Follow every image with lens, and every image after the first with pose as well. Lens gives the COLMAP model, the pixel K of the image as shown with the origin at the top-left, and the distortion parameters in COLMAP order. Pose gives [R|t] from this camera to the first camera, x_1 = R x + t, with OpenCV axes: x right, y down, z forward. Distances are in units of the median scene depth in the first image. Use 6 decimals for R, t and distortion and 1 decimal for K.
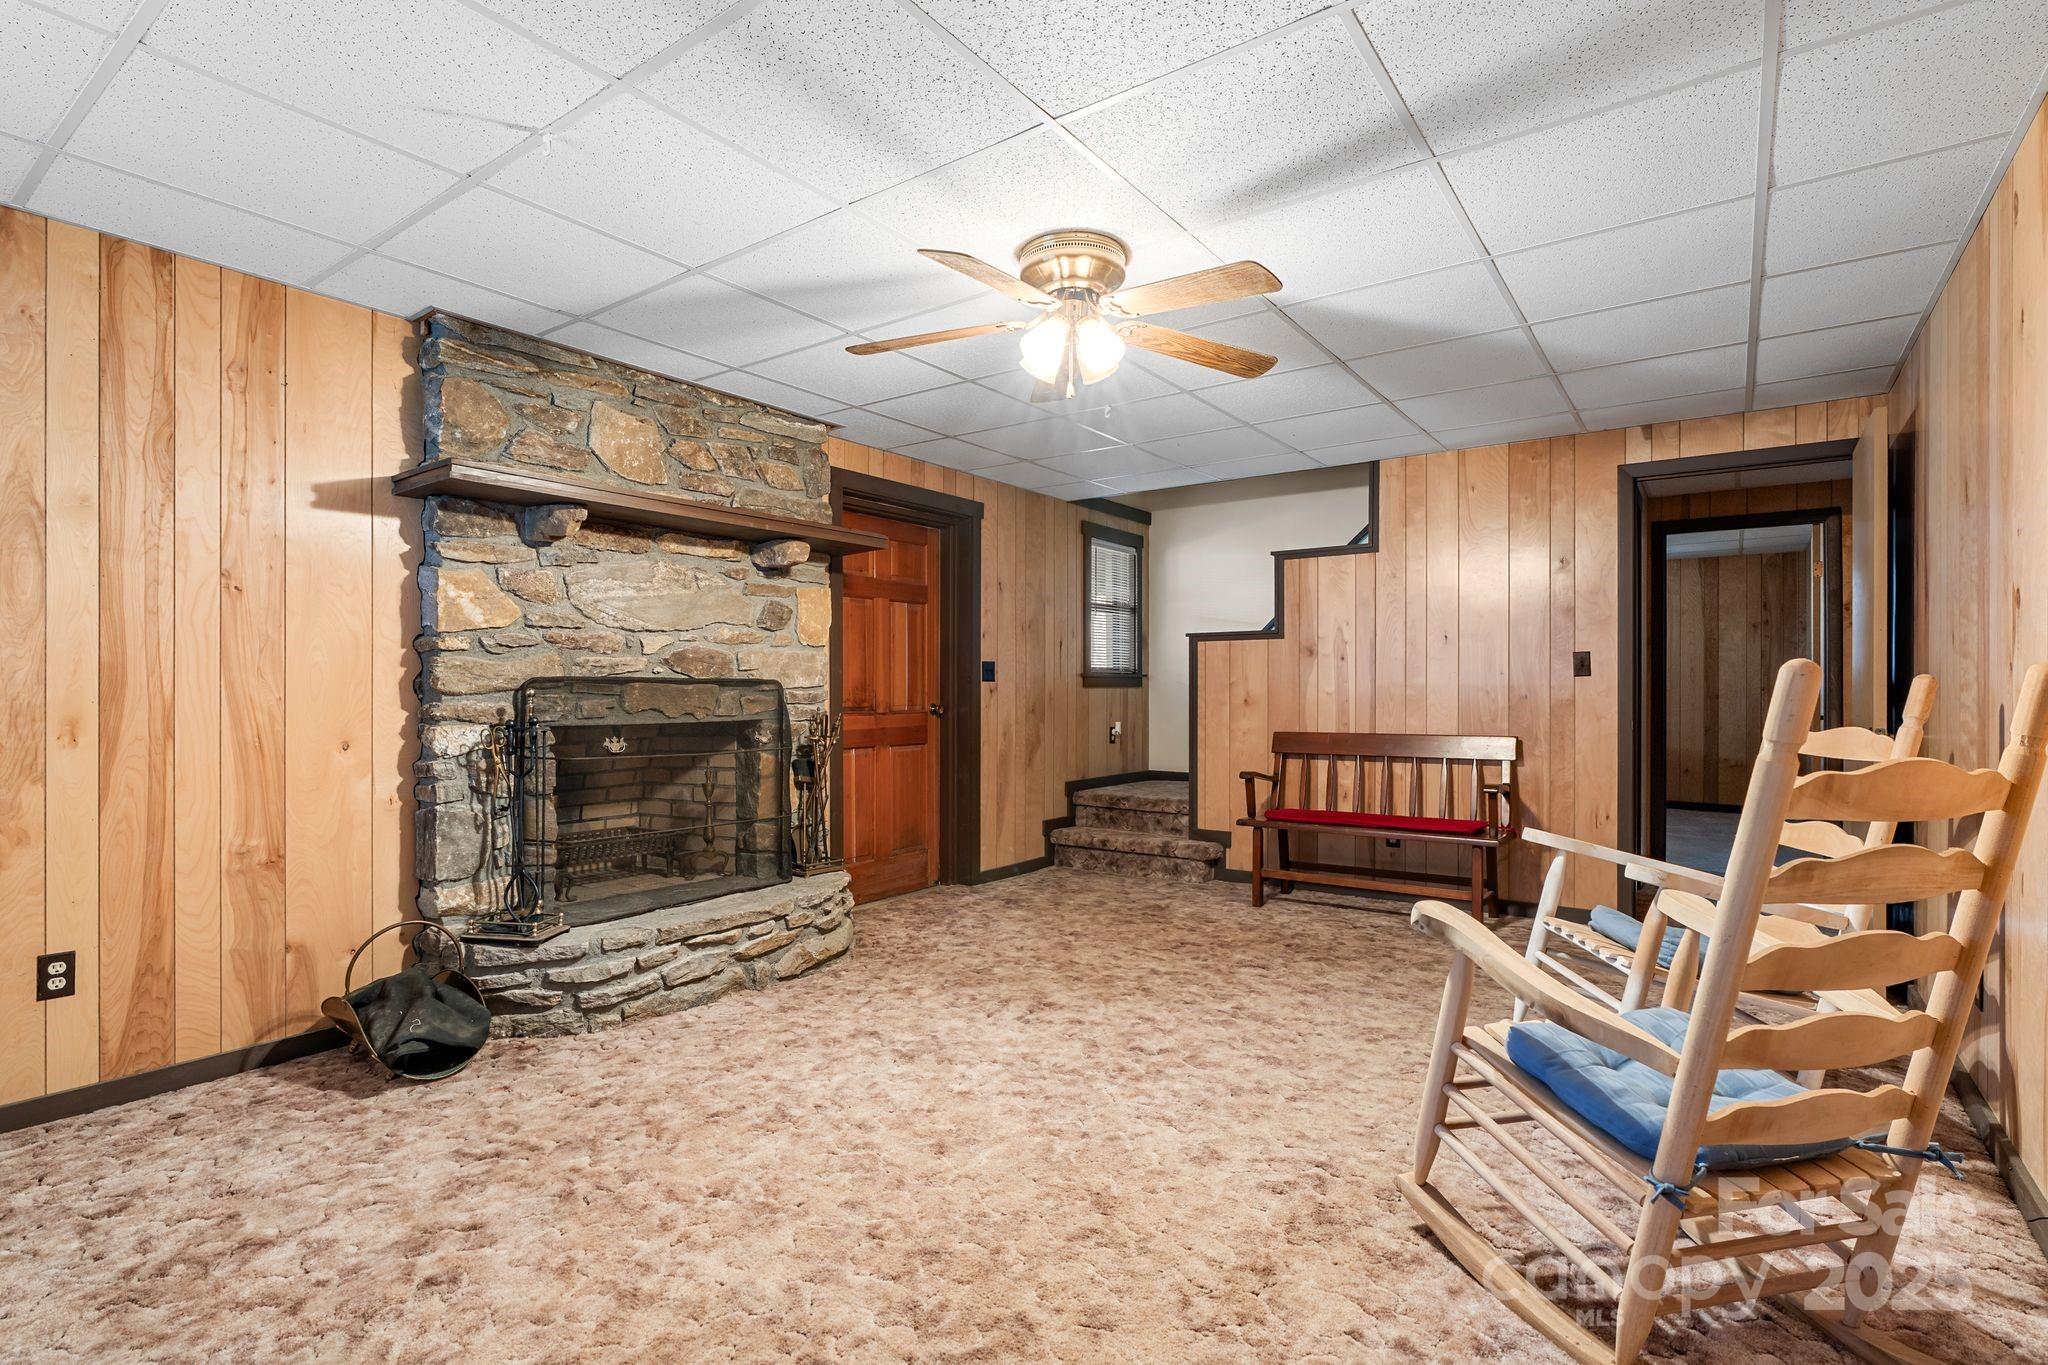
lens RADIAL K [[973.4, 0, 1021.6], [0, 973.4, 692.2], [0, 0, 1]] dist [-0.011332, 0.000246]
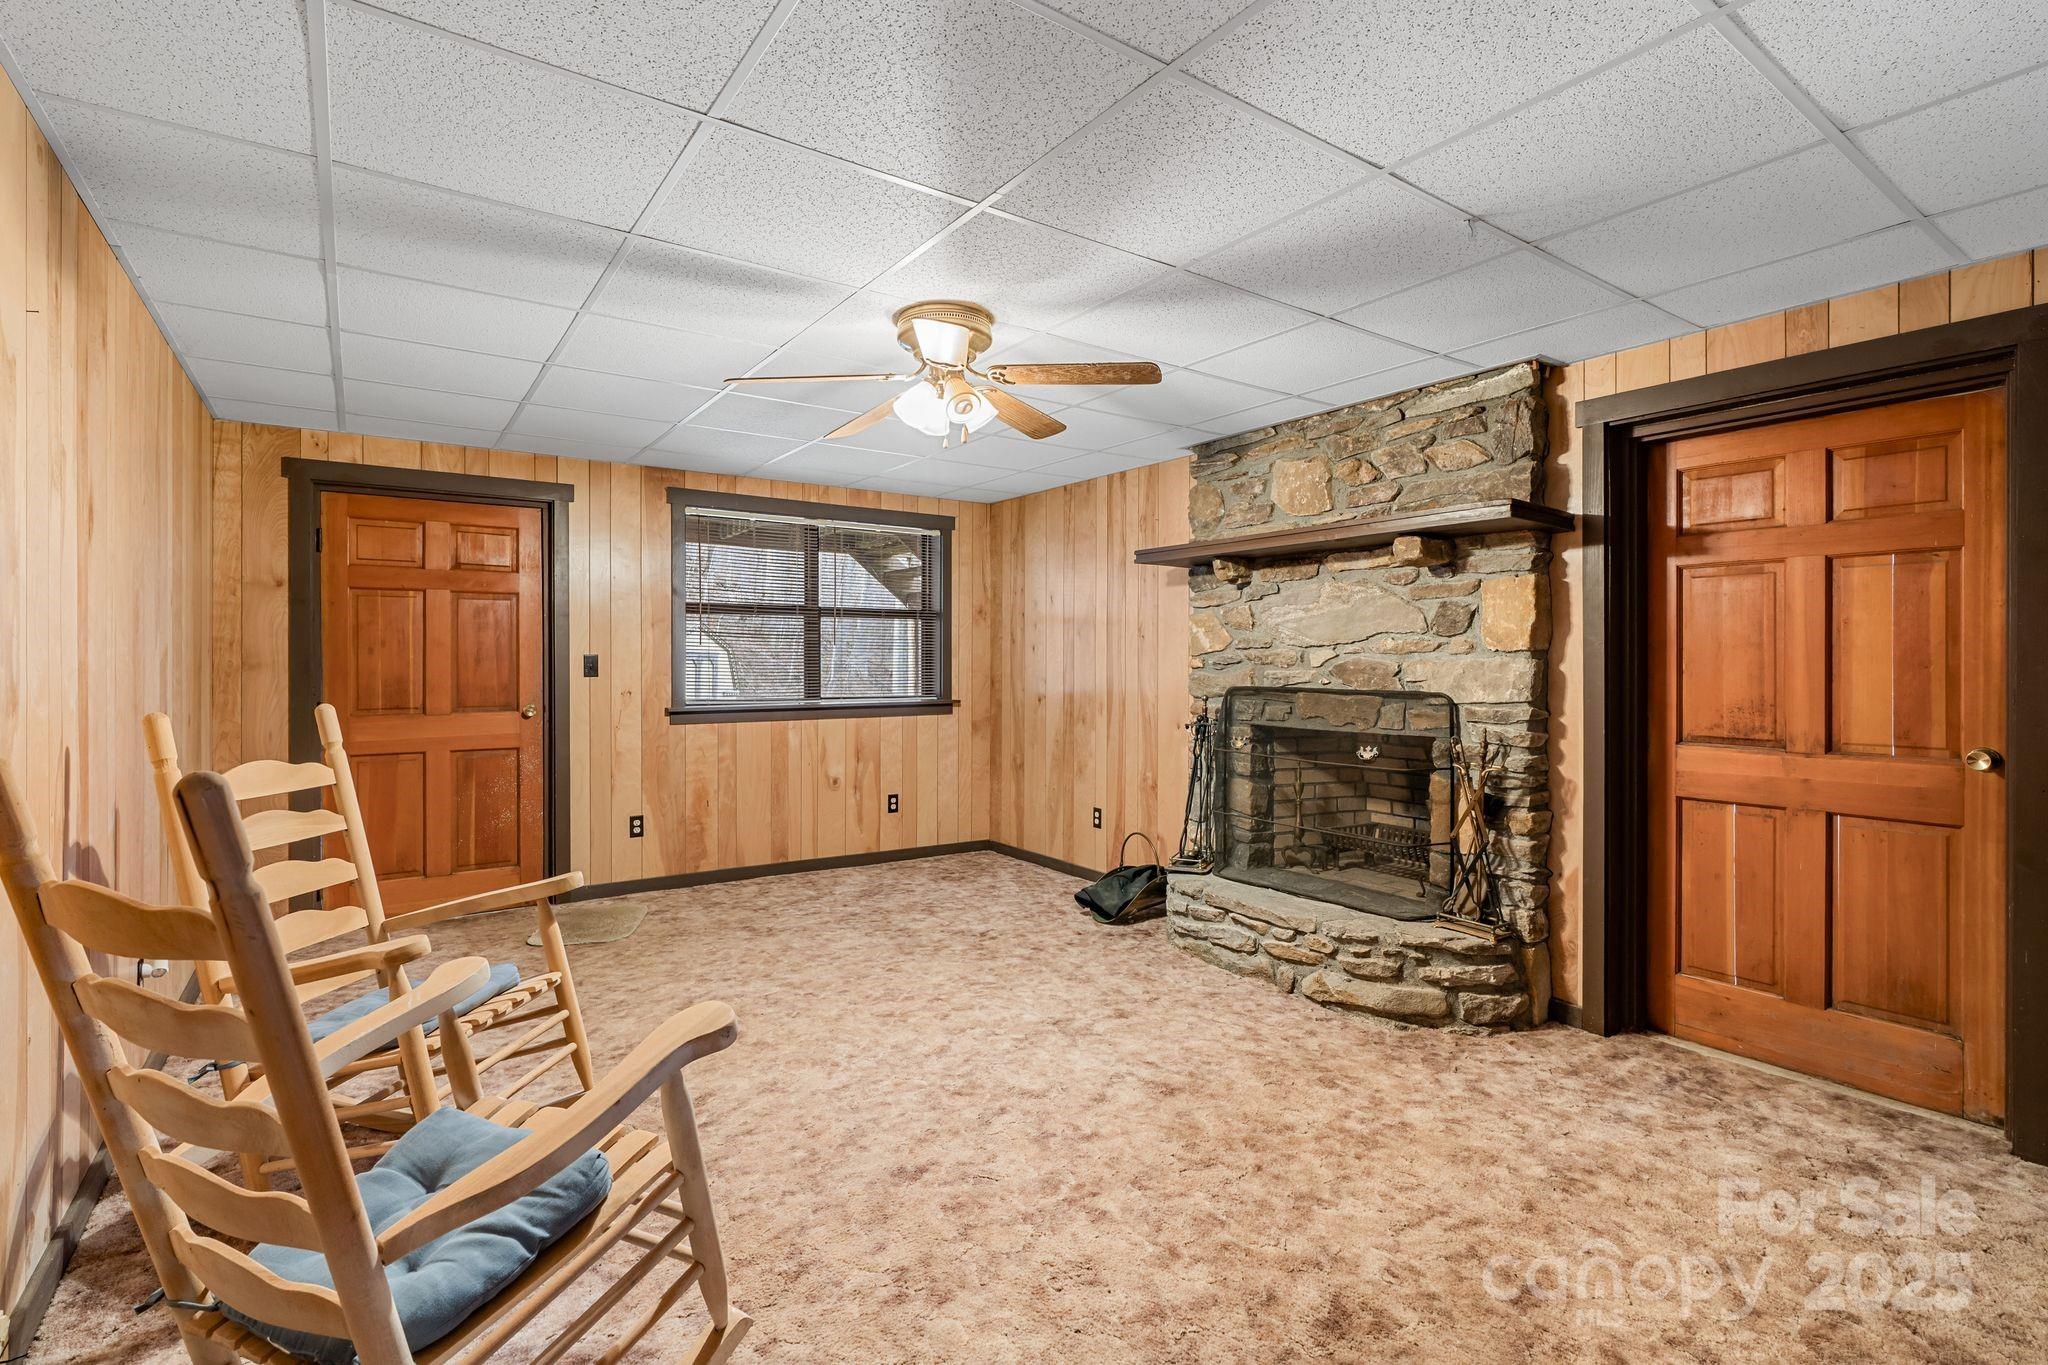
lens RADIAL K [[942.2, 0, 1018.9], [0, 942.2, 663.6], [0, 0, 1]] dist [-0.011114, 0.003543]
pose [[-0.315527, 0.000760, -0.948916, 0.752251], [-0.005593, 0.999981, 0.002661, -0.044248], [0.948900, 0.006147, -0.315516, 1.021935]]
